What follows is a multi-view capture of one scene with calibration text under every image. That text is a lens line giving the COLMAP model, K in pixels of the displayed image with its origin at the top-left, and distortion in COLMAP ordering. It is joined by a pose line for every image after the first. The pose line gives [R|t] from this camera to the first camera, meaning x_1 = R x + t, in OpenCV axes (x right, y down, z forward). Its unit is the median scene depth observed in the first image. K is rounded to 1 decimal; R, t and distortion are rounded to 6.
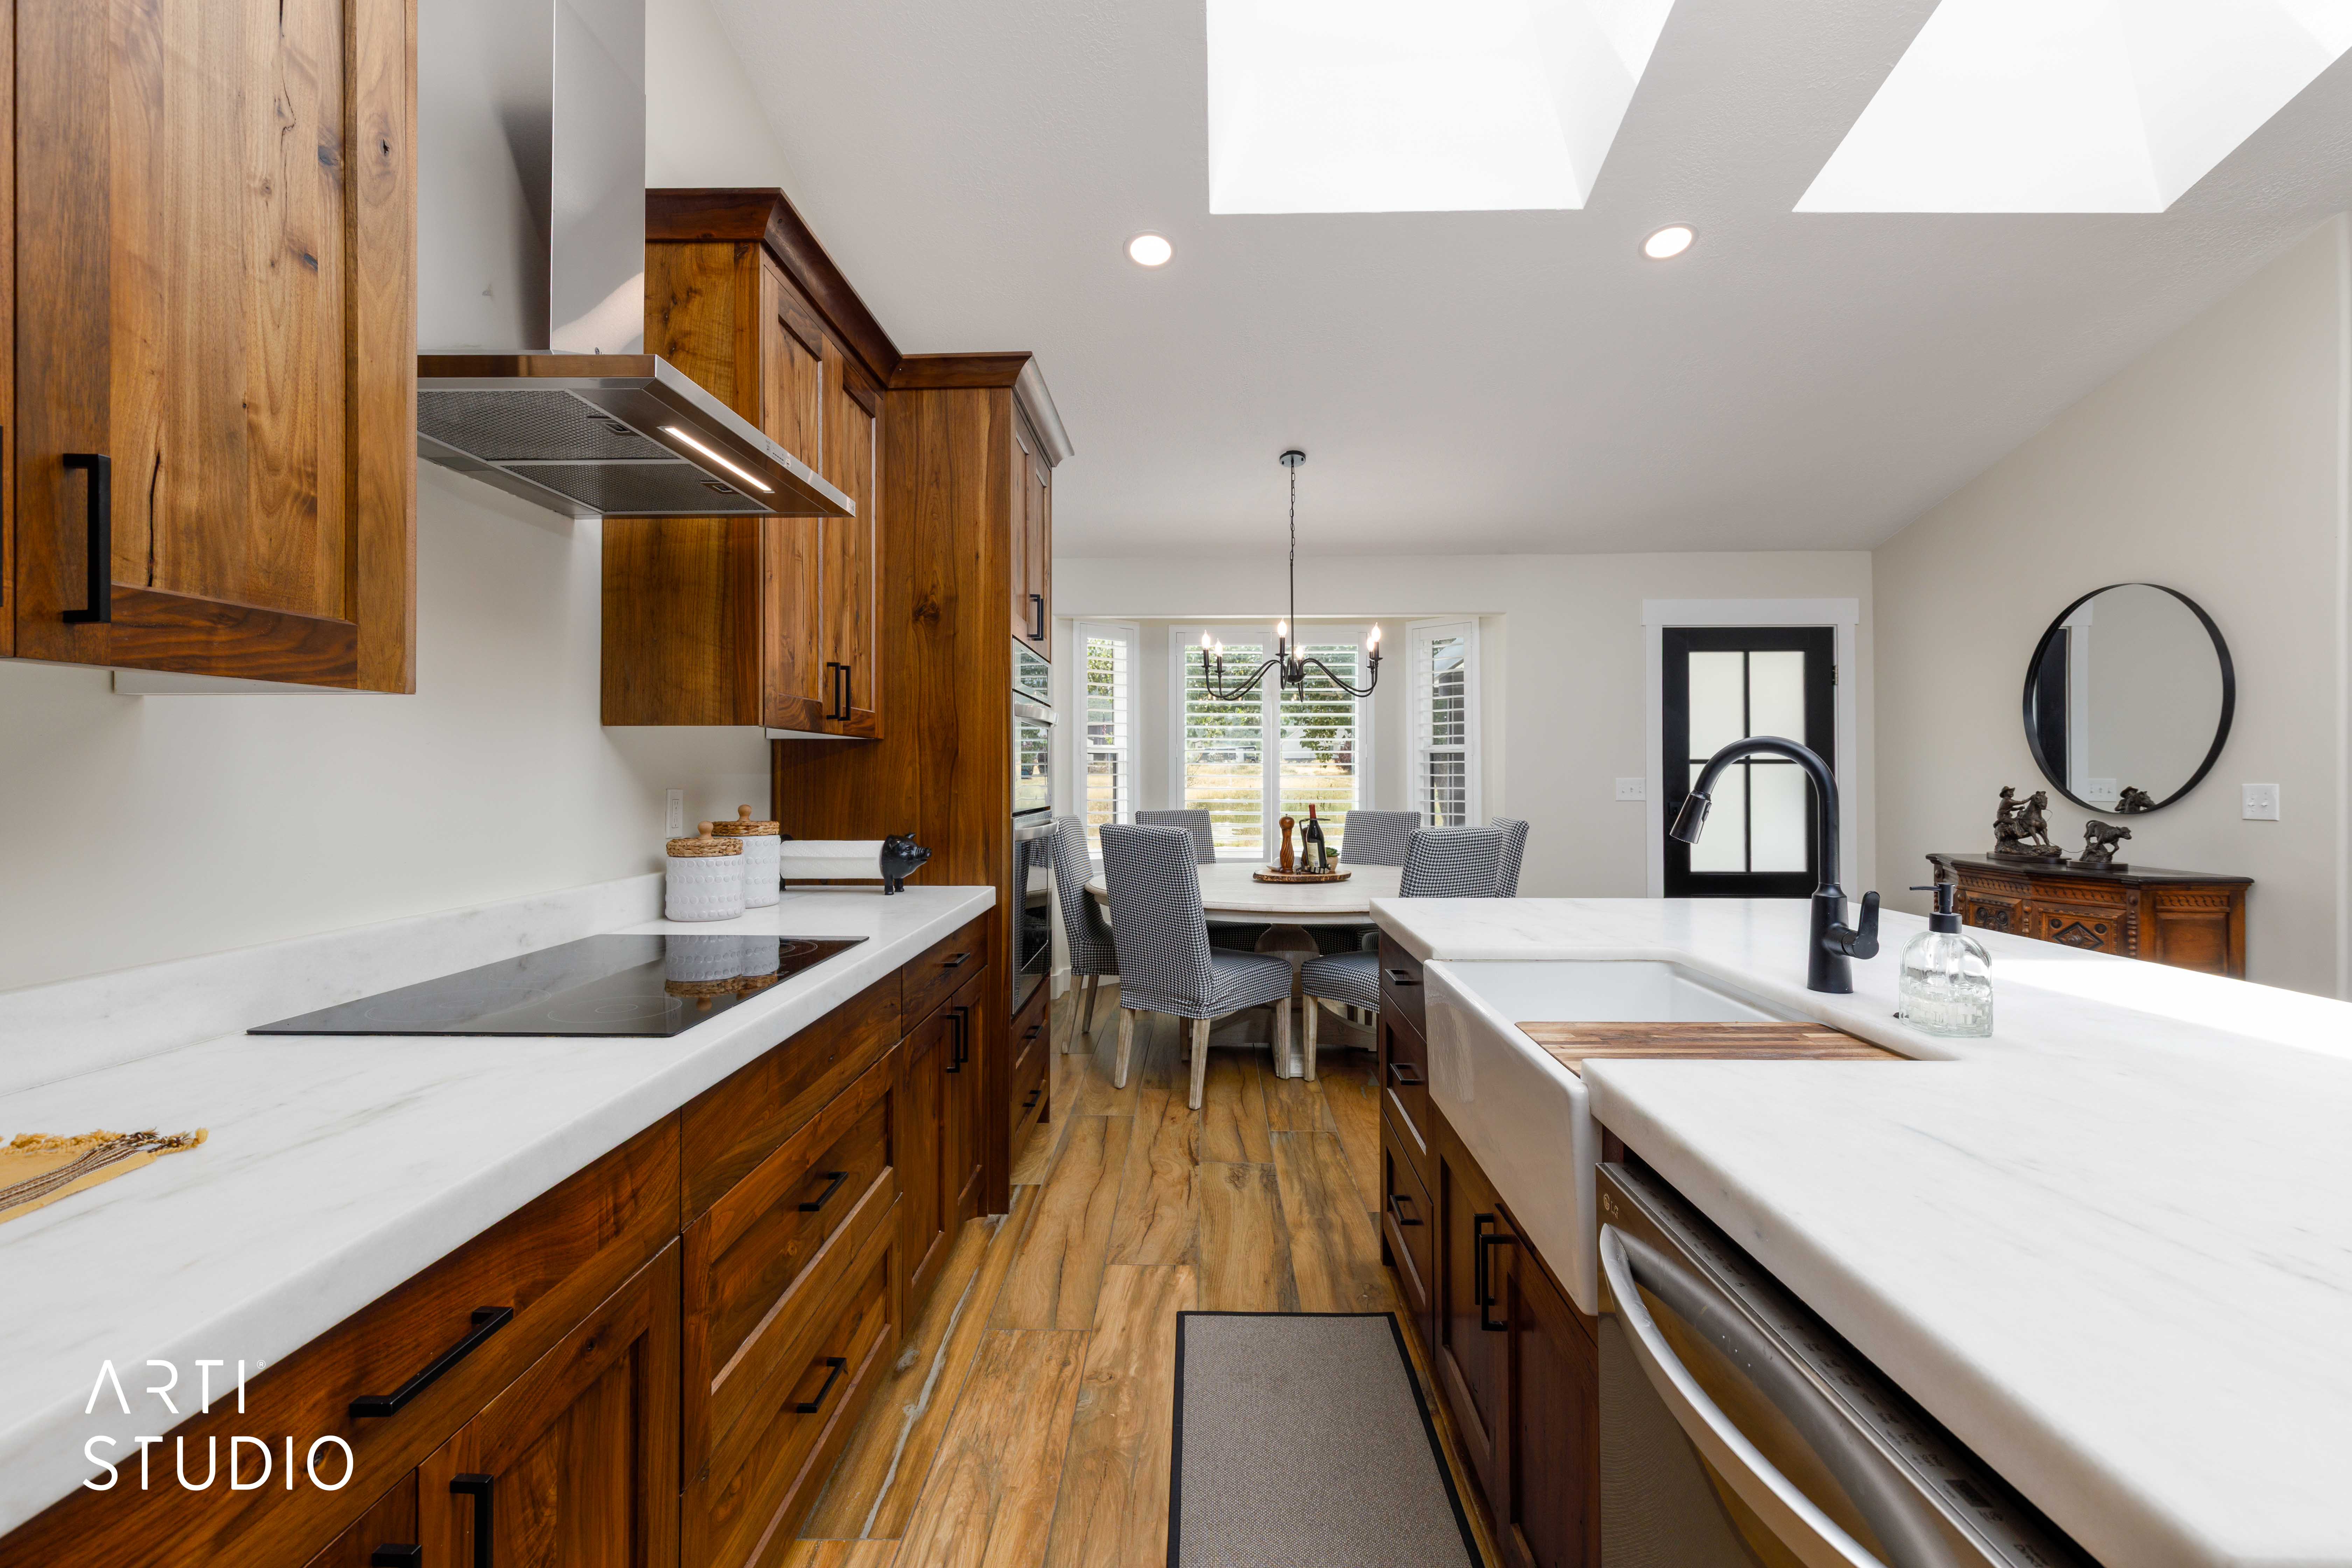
lens RADIAL K [[1055.7, 0, 1174.8], [0, 1055.7, 770.3], [0, 0, 1]] dist [0.012051, -0.003633]
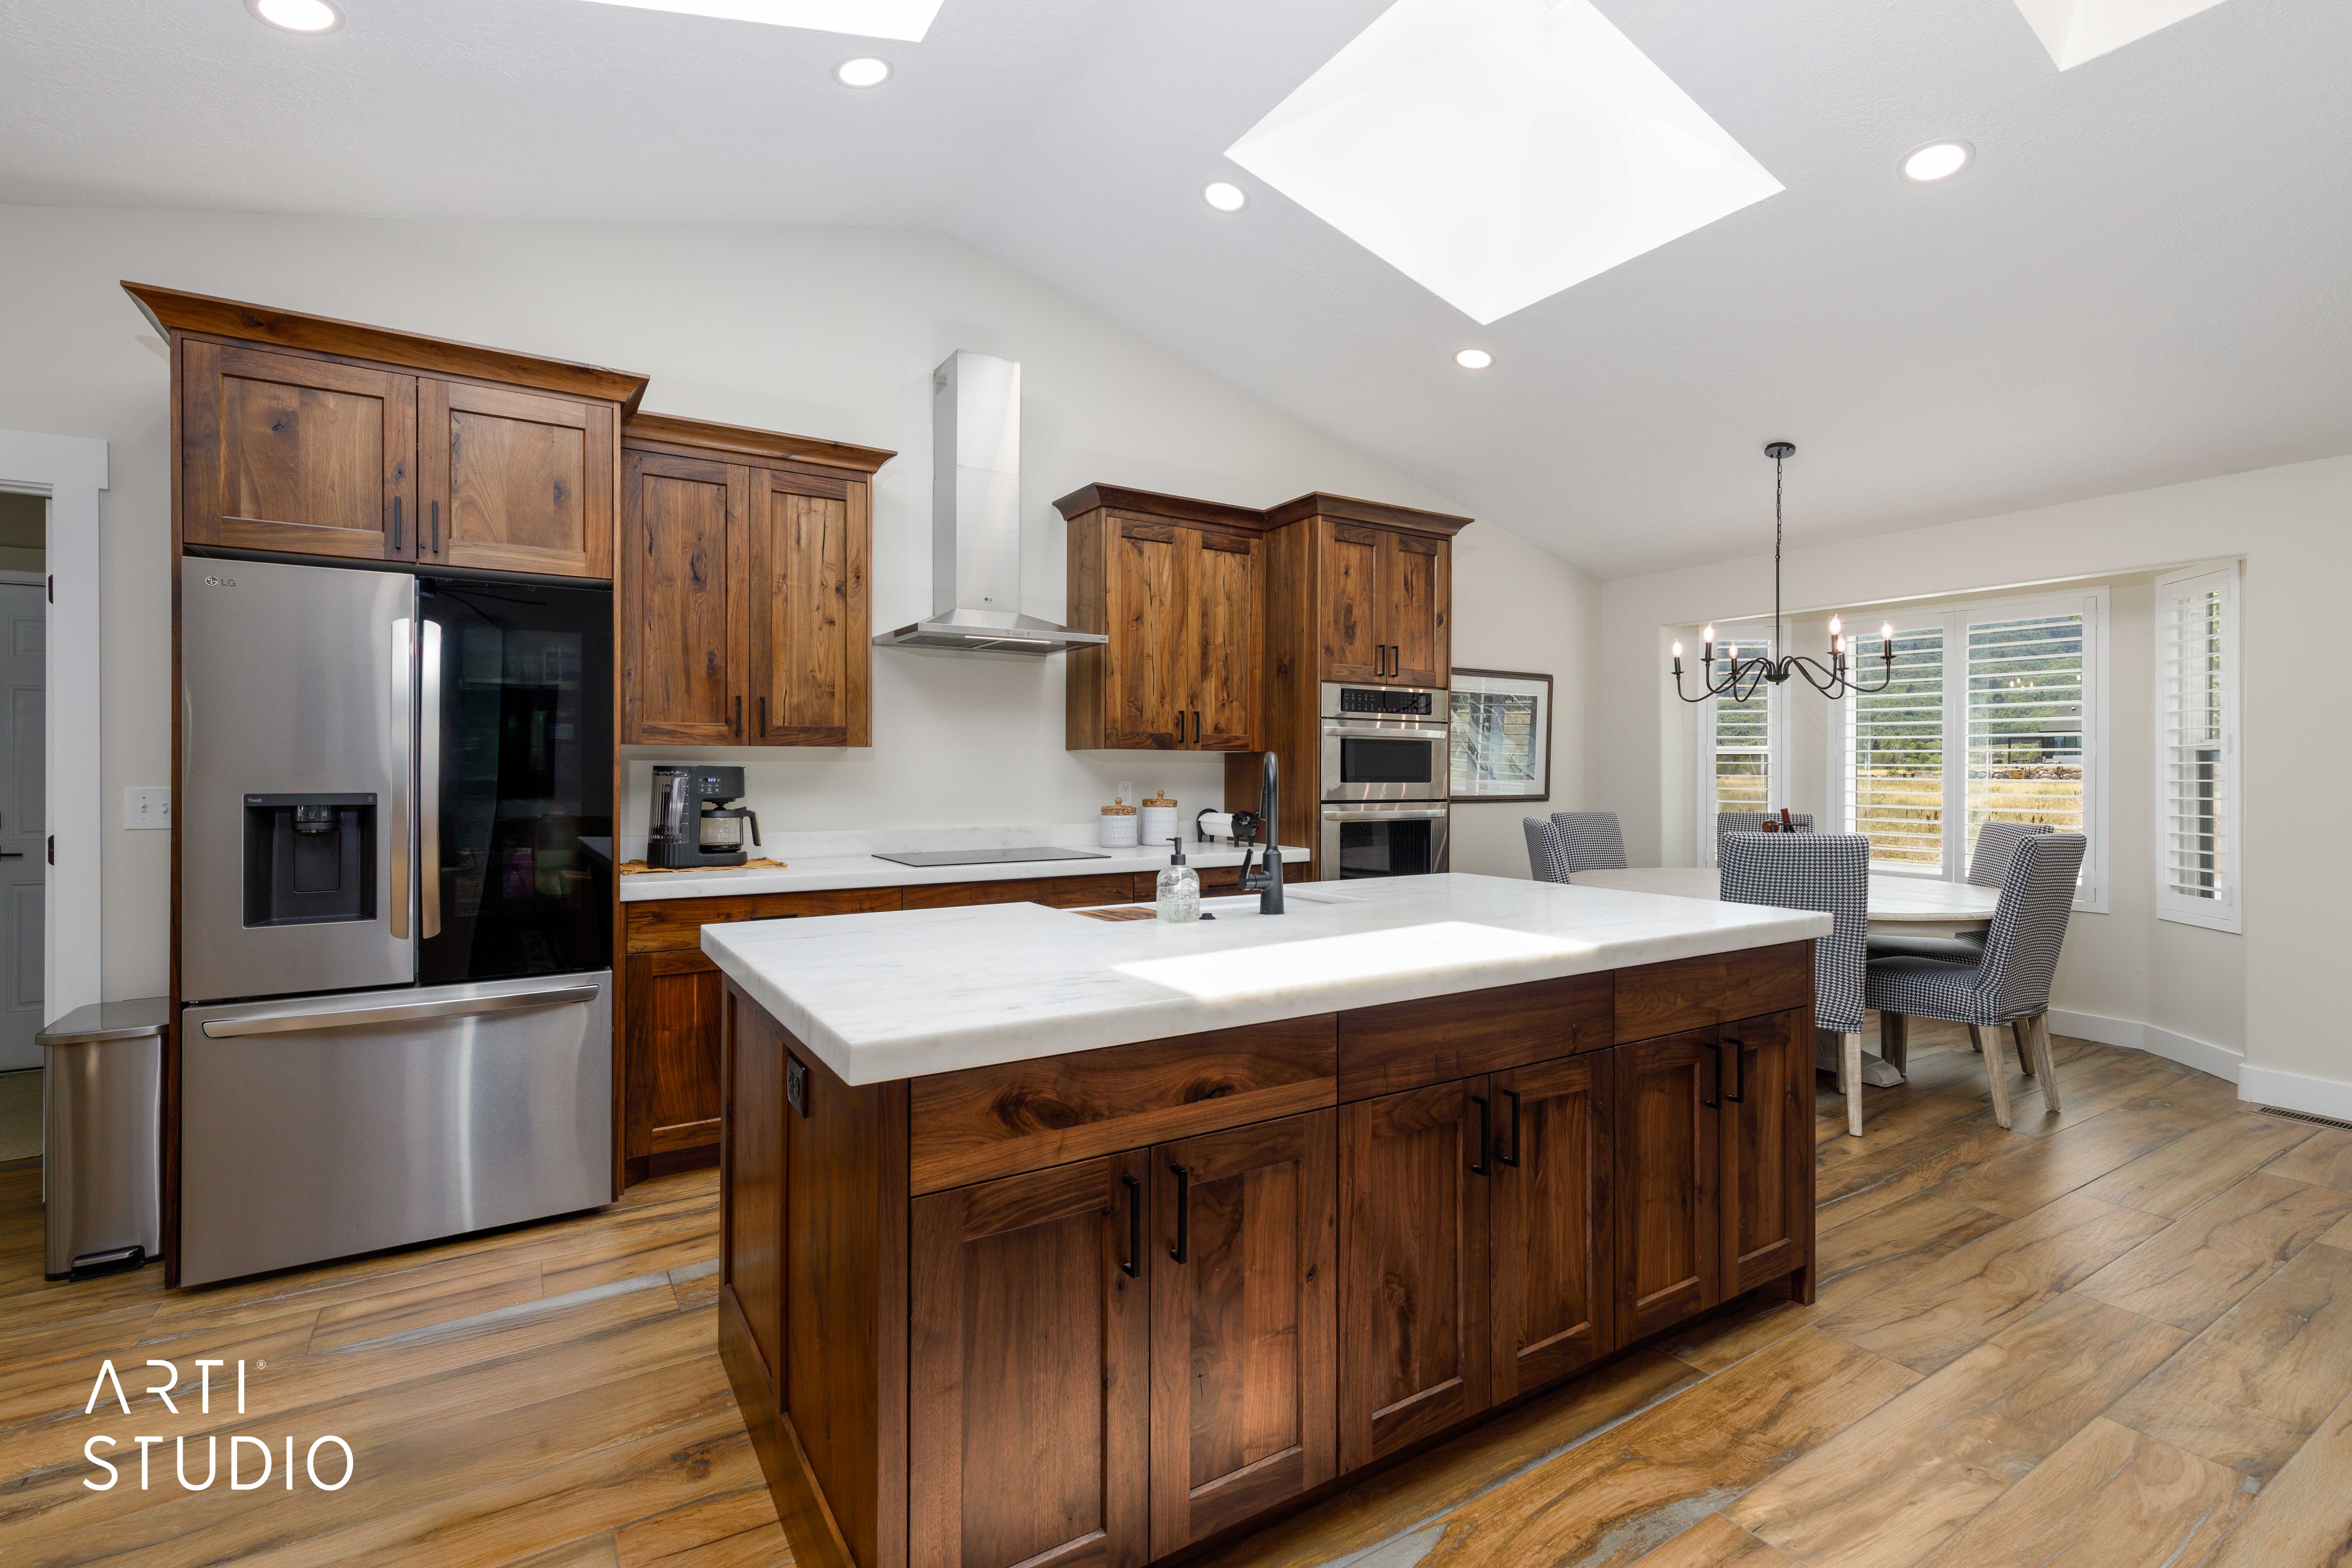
lens RADIAL K [[1055.7, 0, 1170.2], [0, 1055.7, 761.0], [0, 0, 1]] dist [0.012051, -0.003633]
pose [[0.553339, -0.004793, -0.832943, 0.787353], [-0.003379, 0.999962, -0.007998, -0.002386], [0.832949, 0.007240, 0.553302, 0.002528]]
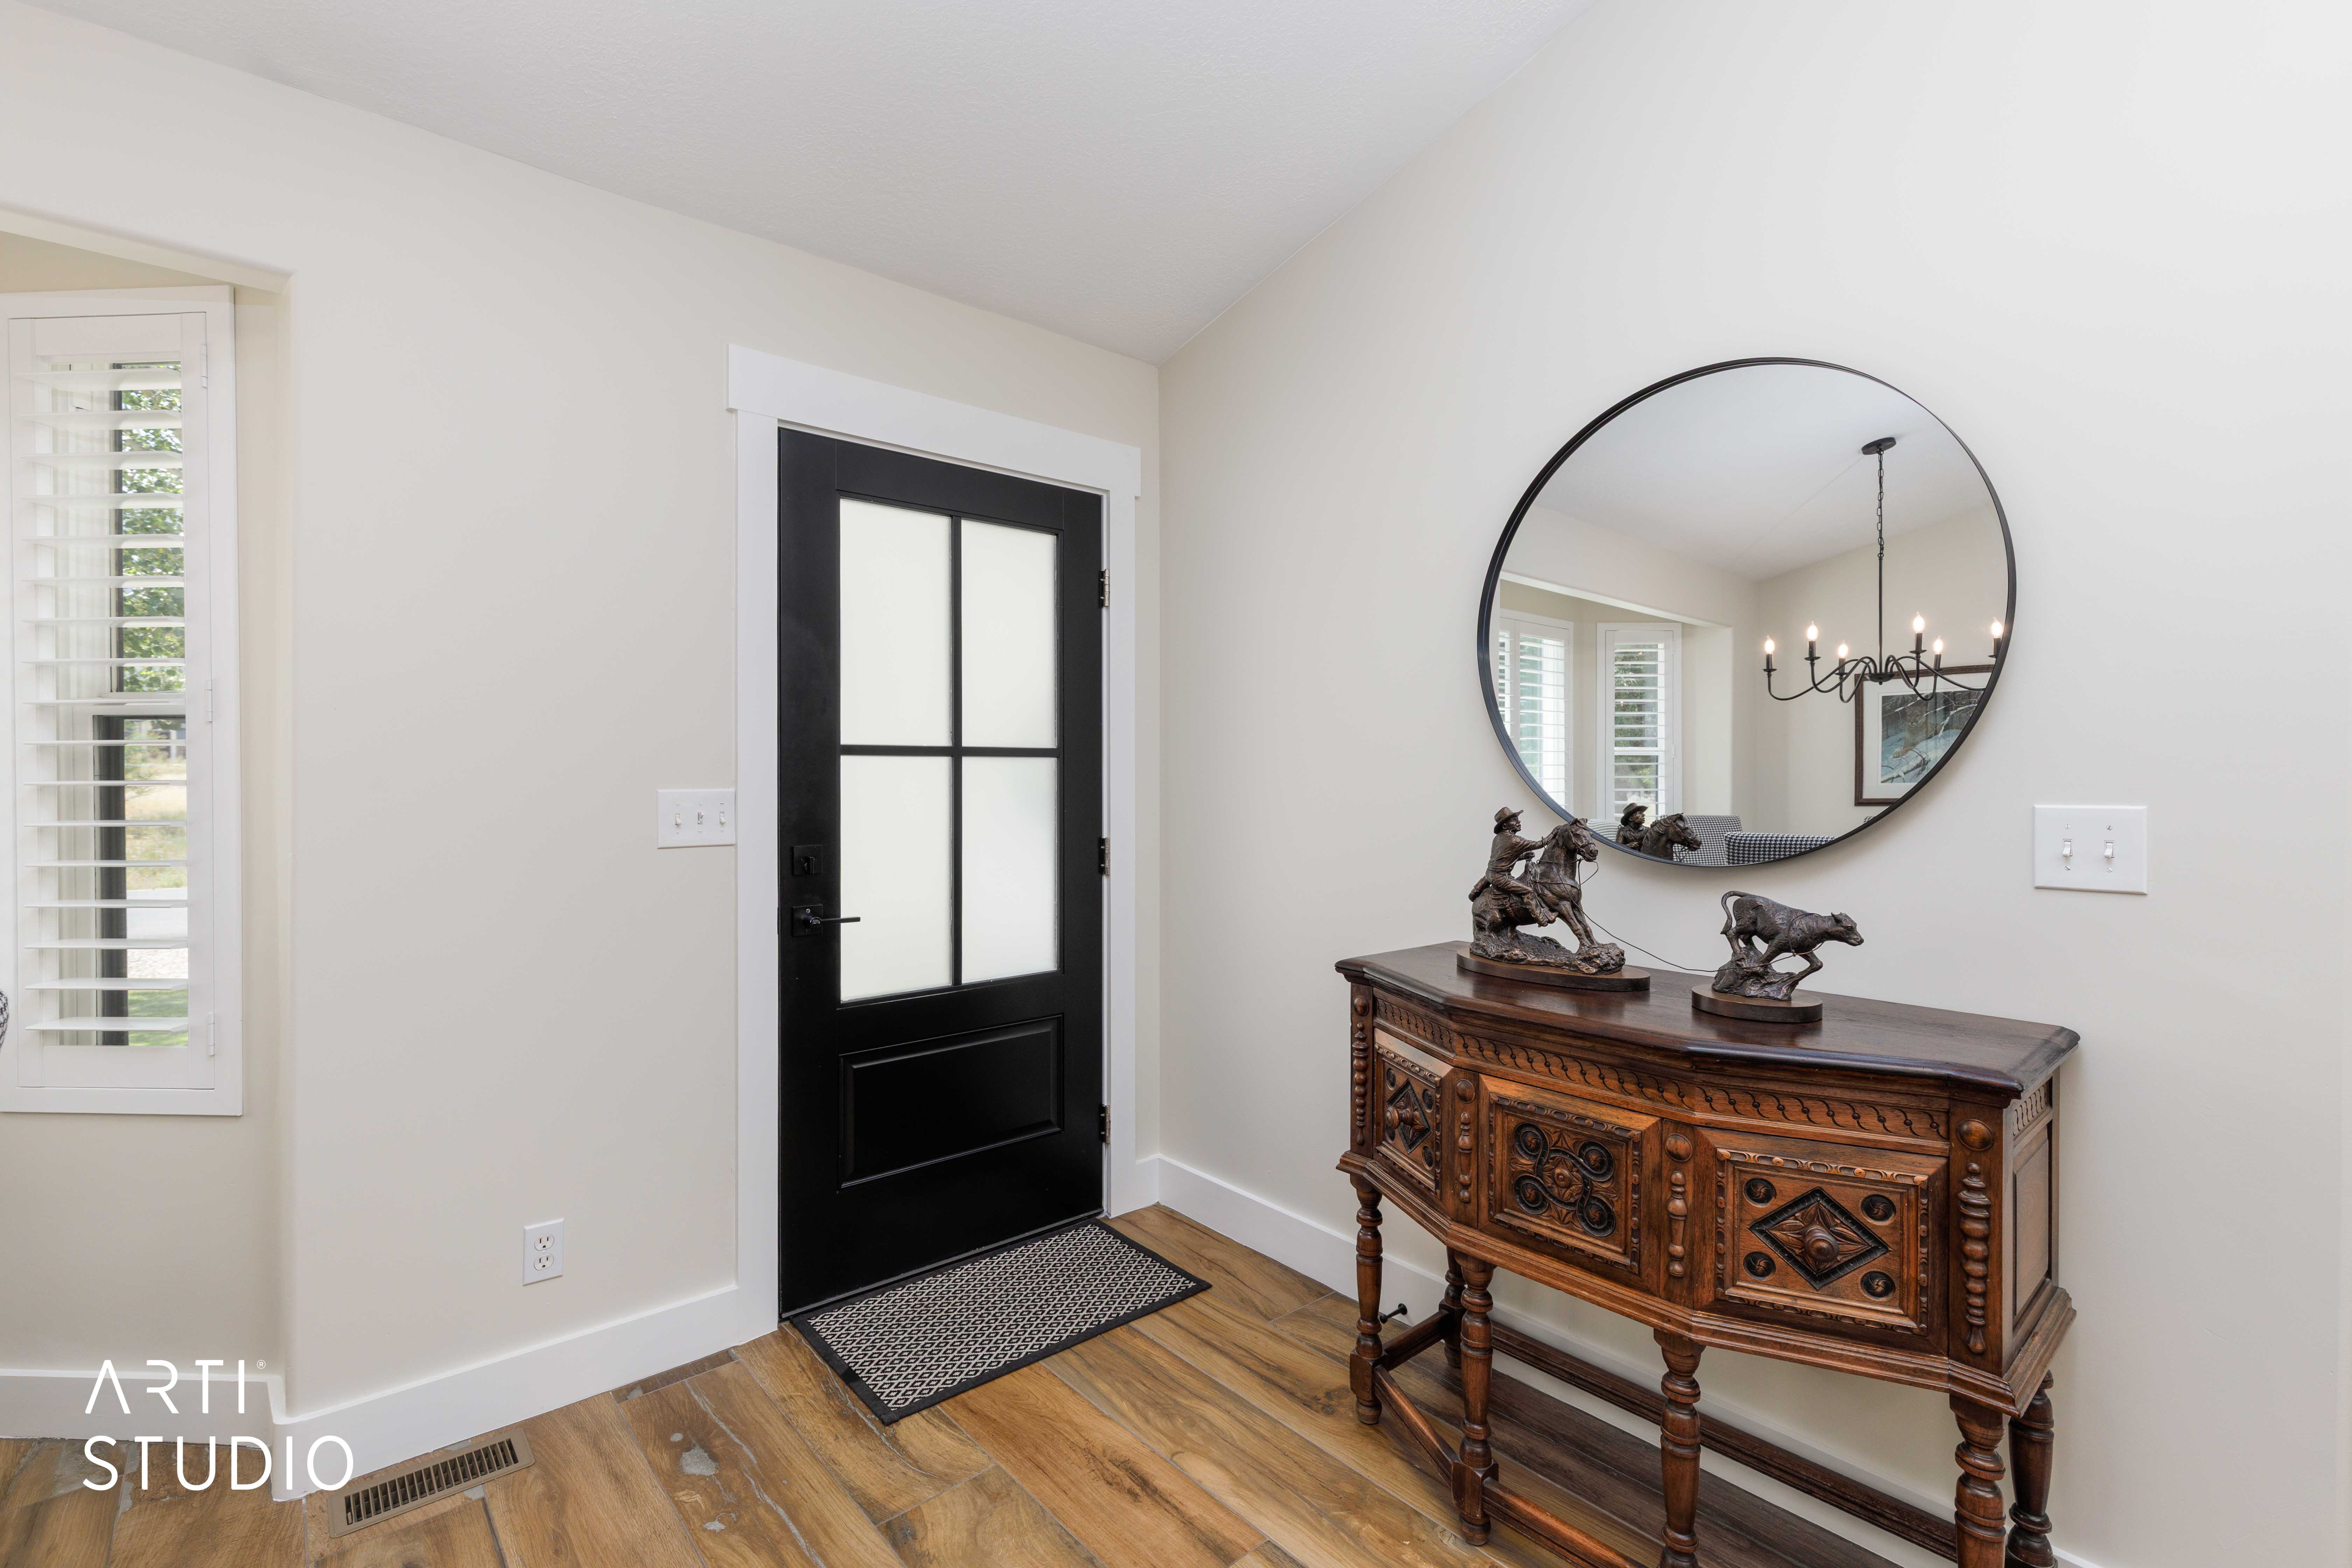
lens RADIAL K [[1055.7, 0, 1172.9], [0, 1055.7, 765.1], [0, 0, 1]] dist [0.012051, -0.003633]
pose [[0.736561, 0.003090, 0.676364, 0.453159], [-0.001401, 0.999994, -0.003043, -0.001824], [-0.676370, 0.001294, 0.736561, 0.909622]]
